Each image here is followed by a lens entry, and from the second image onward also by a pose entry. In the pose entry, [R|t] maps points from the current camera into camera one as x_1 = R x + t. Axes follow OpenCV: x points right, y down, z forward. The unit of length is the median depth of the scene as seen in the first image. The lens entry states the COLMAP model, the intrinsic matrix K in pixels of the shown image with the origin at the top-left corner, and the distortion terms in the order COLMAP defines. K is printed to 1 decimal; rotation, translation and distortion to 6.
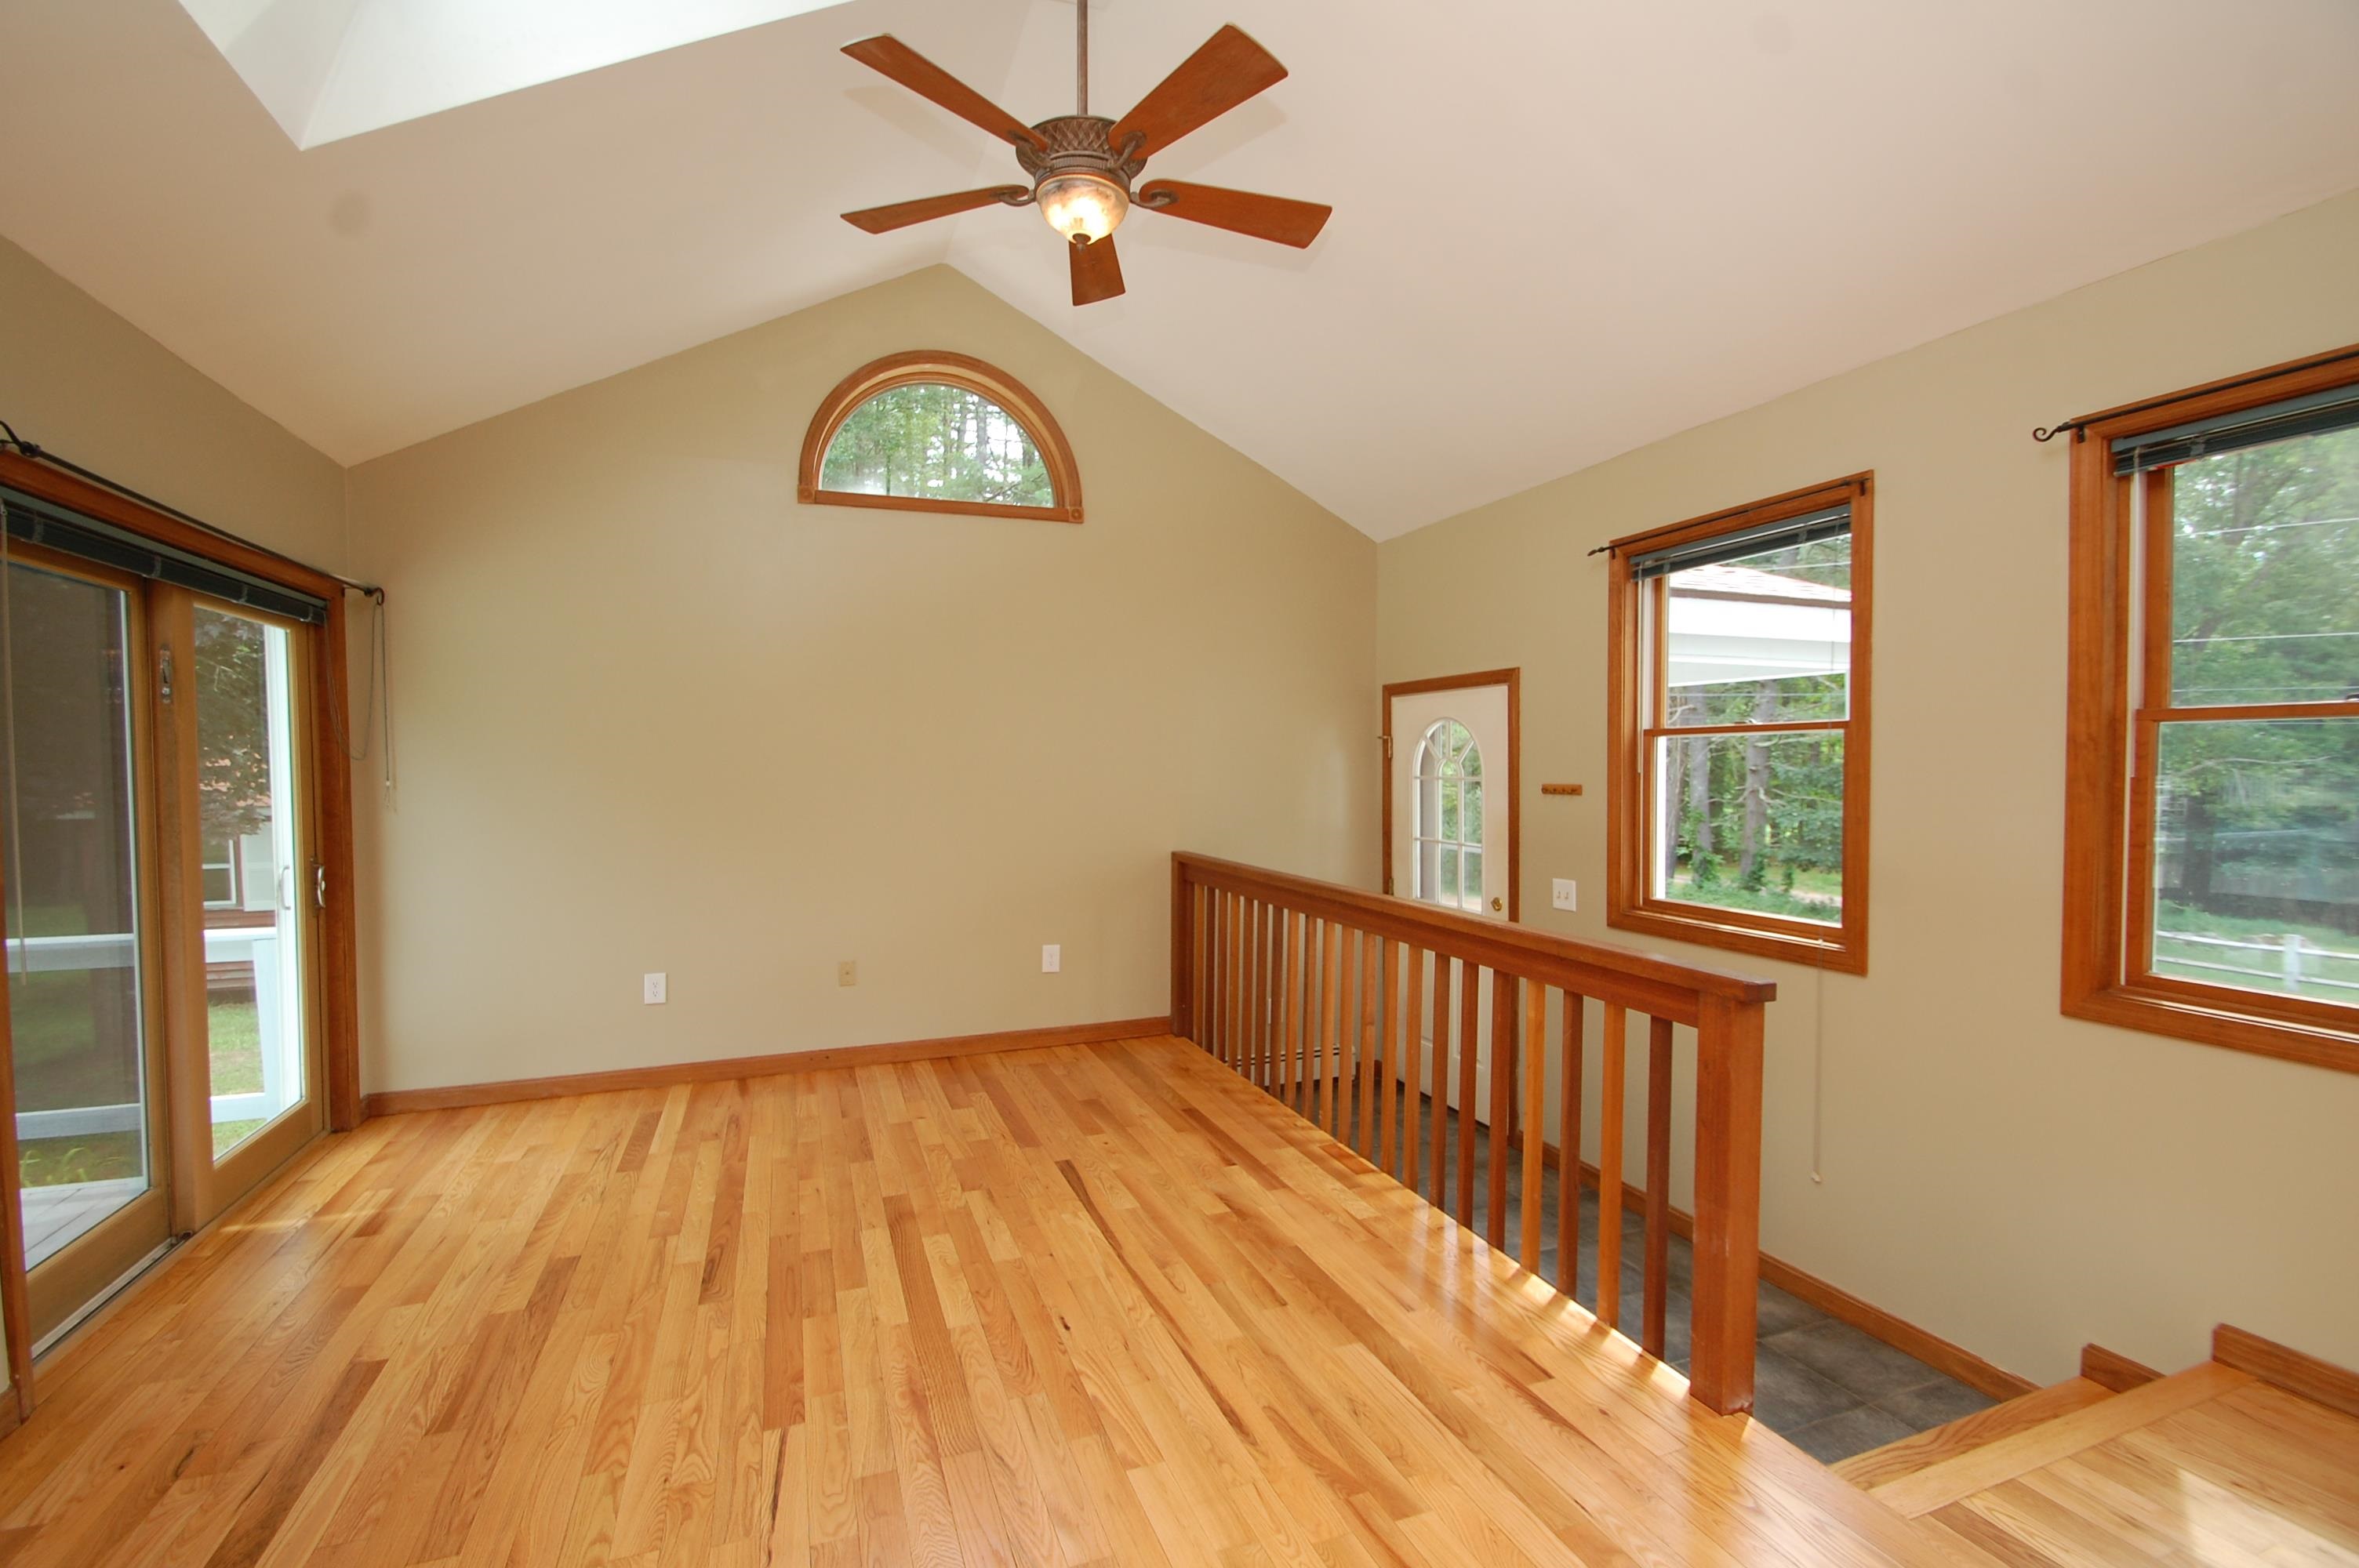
lens RADIAL K [[1026.6, 0, 1172.6], [0, 1026.6, 799.1], [0, 0, 1]] dist [-0.024015, 0.000157]
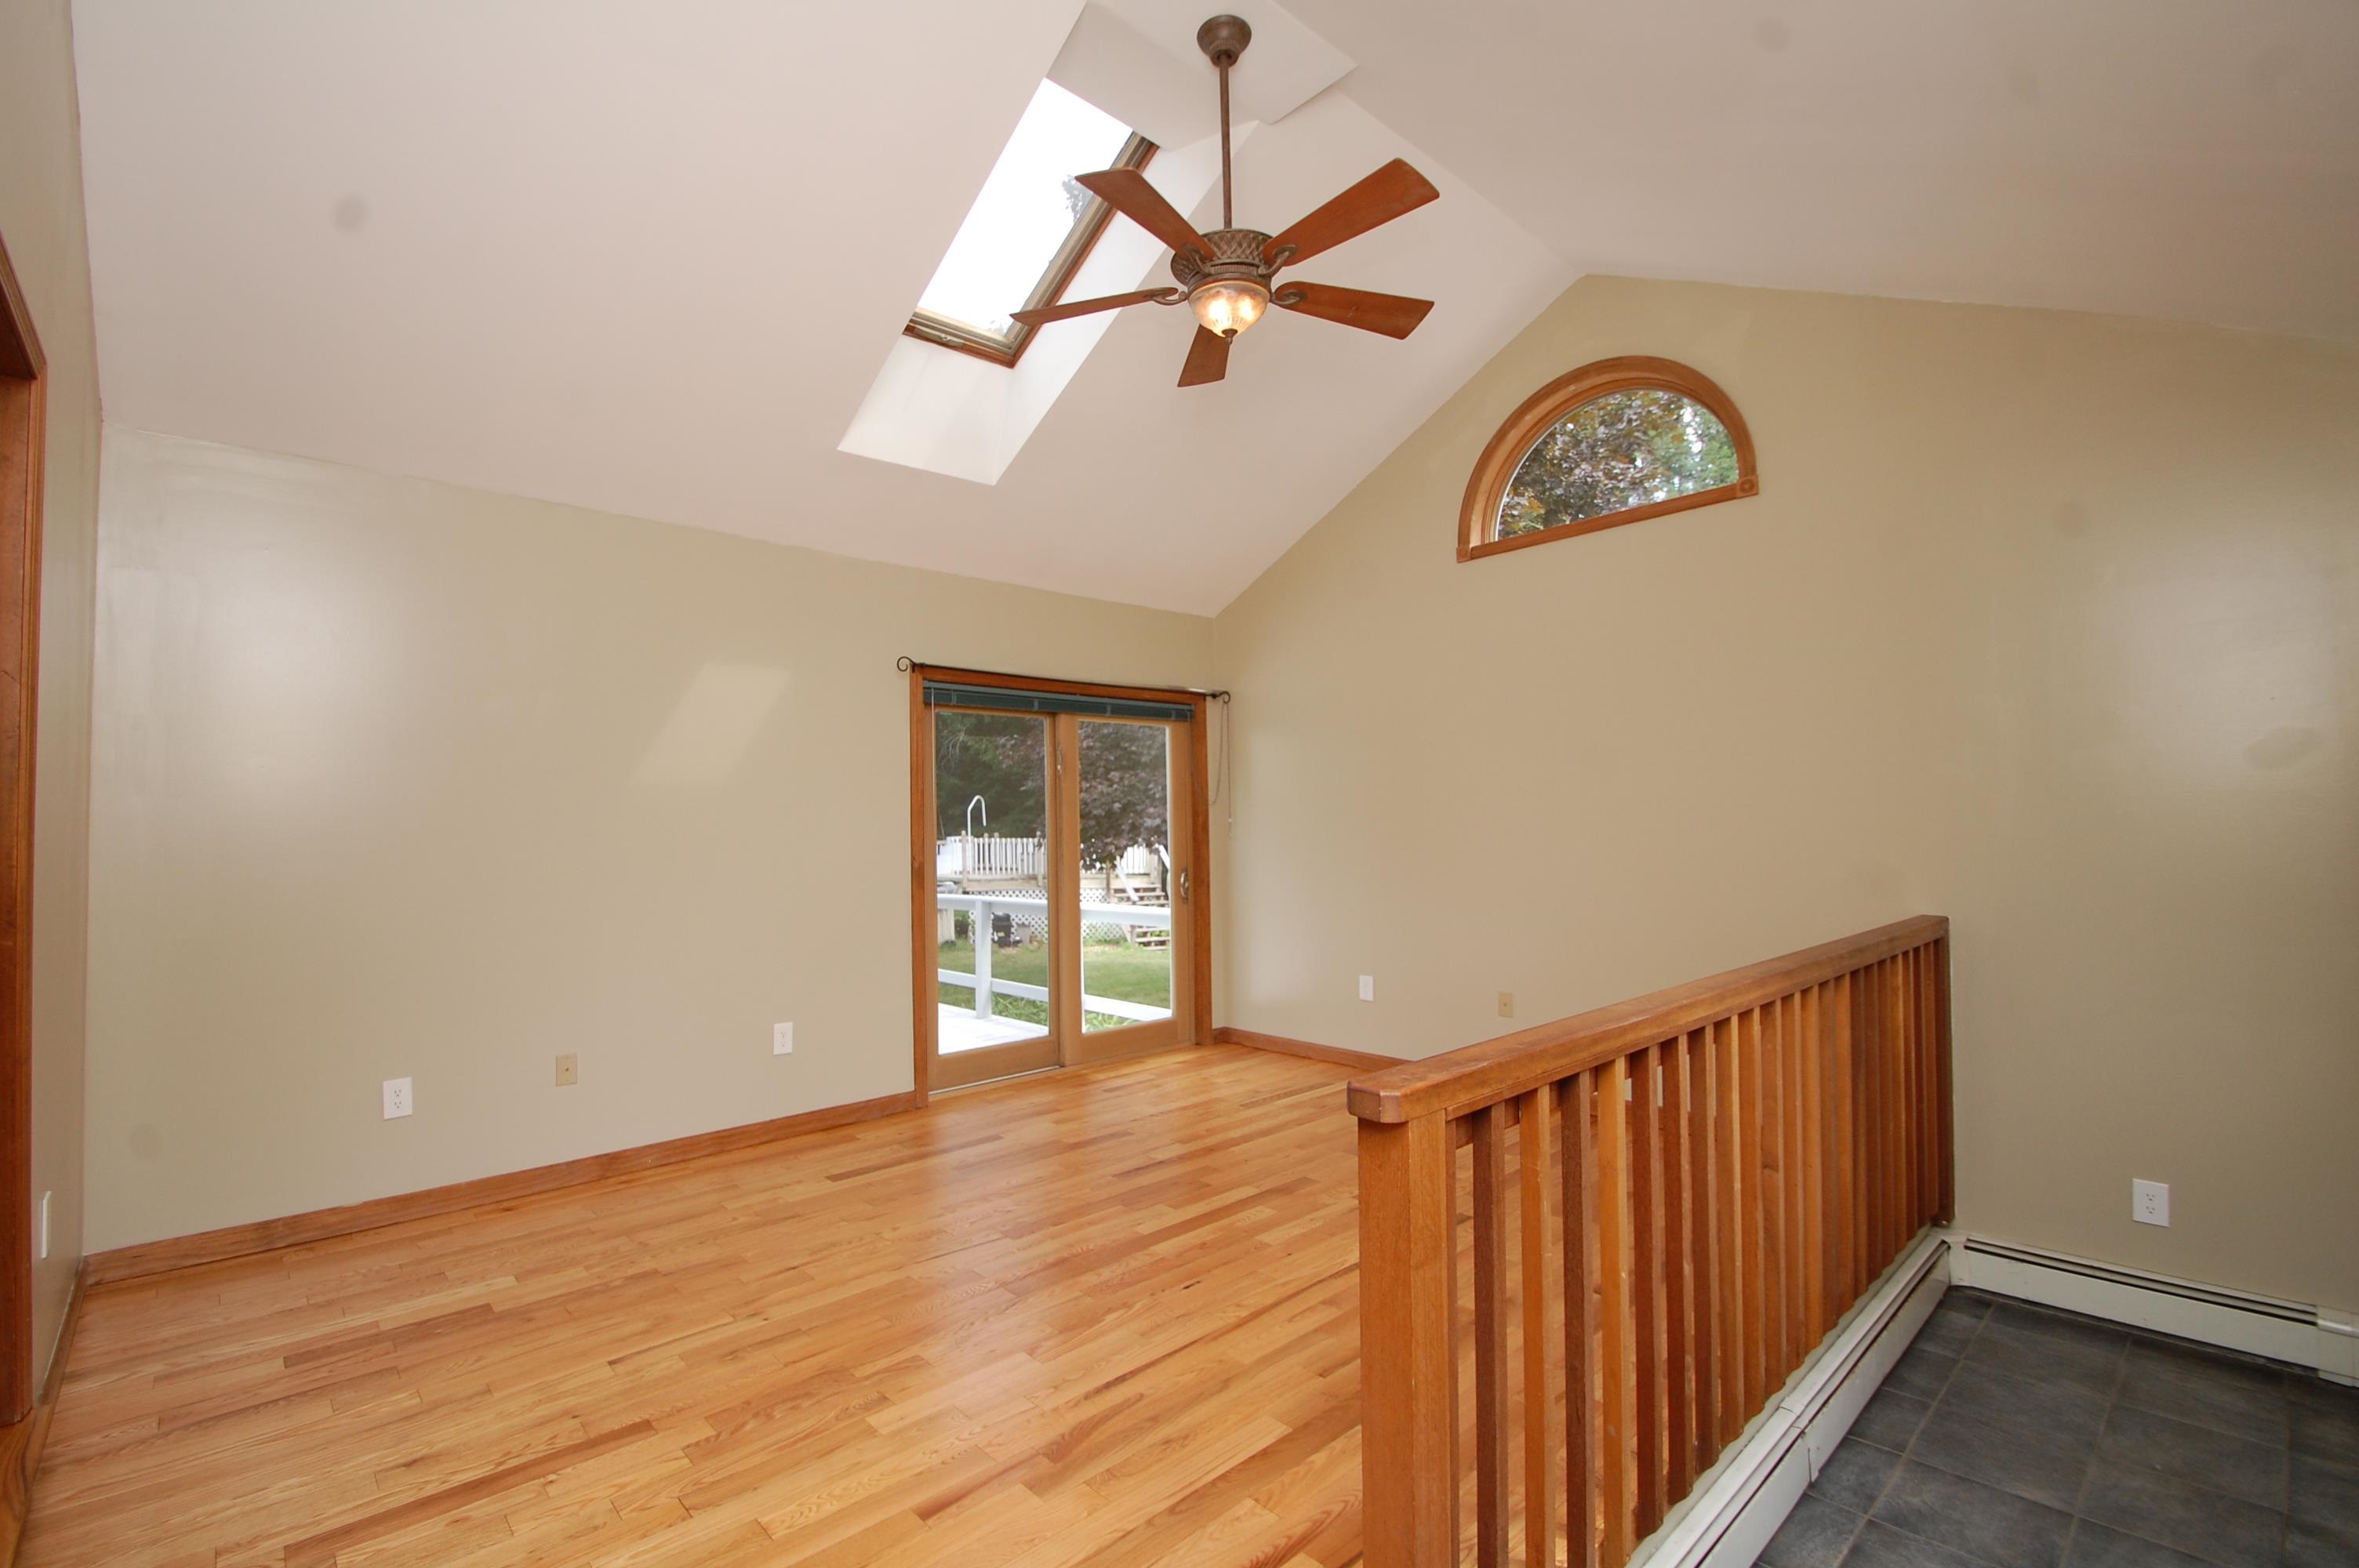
lens RADIAL K [[1050.4, 0, 1179.5], [0, 1050.4, 784.0], [0, 0, 1]] dist [0.000190, 0.000041]
pose [[0.385621, -0.028572, -0.922215, 0.892132], [-0.026360, 0.998771, -0.041966, -0.001602], [0.922281, 0.040493, 0.384394, 0.451695]]
